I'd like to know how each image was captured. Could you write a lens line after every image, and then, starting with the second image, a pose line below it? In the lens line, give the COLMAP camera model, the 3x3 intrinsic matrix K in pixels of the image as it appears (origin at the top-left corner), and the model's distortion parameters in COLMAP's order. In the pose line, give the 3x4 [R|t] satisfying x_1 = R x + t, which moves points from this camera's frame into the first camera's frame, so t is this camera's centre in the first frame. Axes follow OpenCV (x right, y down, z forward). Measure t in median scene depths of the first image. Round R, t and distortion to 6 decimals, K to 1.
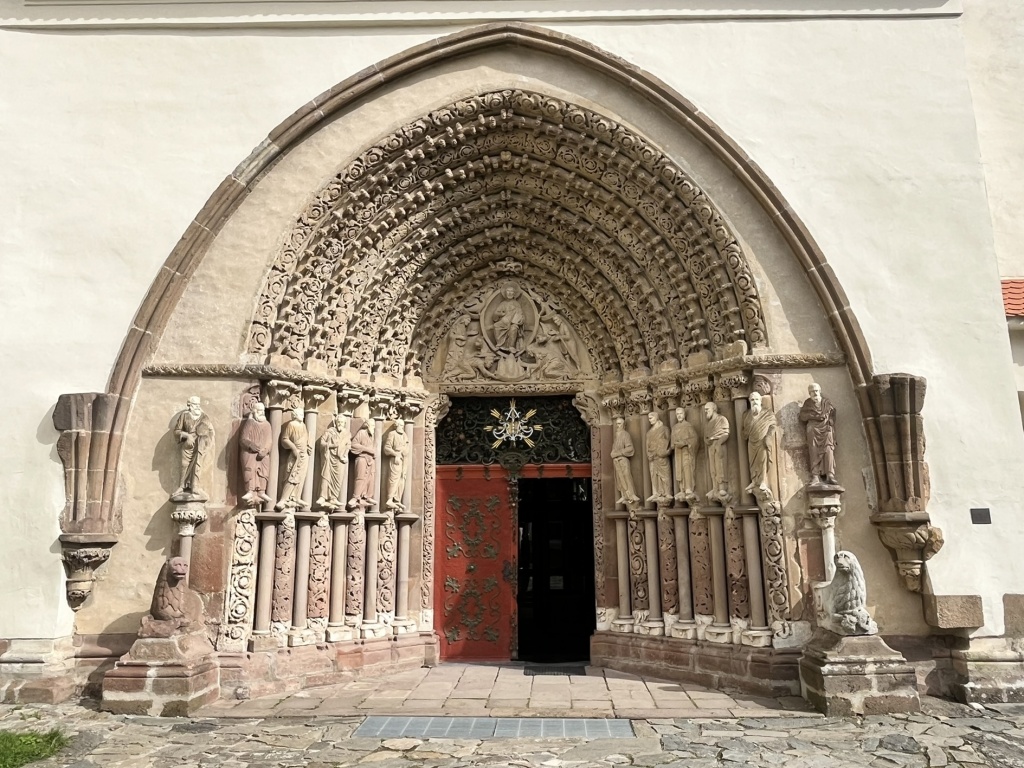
lens RADIAL K [[777.4, 0, 512.0], [0, 777.4, 384.0], [0, 0, 1]] dist [0.000698, 0.000219]
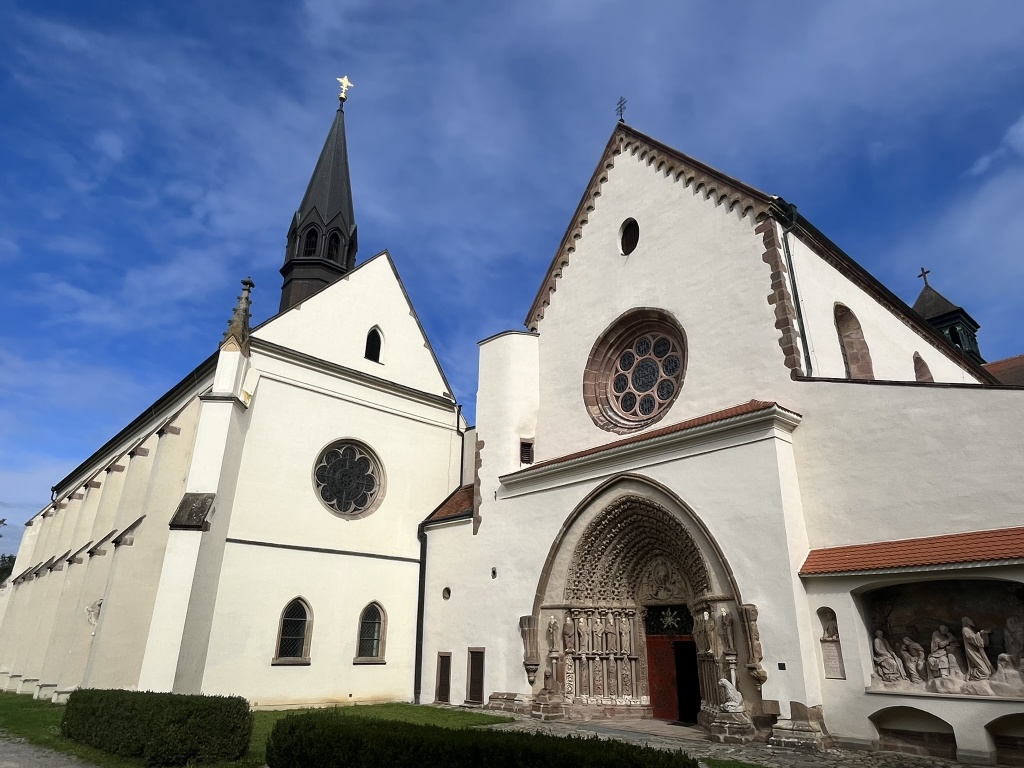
lens RADIAL K [[653.6, 0, 512.0], [0, 653.6, 384.0], [0, 0, 1]] dist [-0.000559, -0.000861]
pose [[0.673943, -0.258792, -0.691973, 1.485234], [0.125590, 0.963139, -0.237888, -0.266817], [0.728030, 0.073418, 0.681603, -0.949864]]
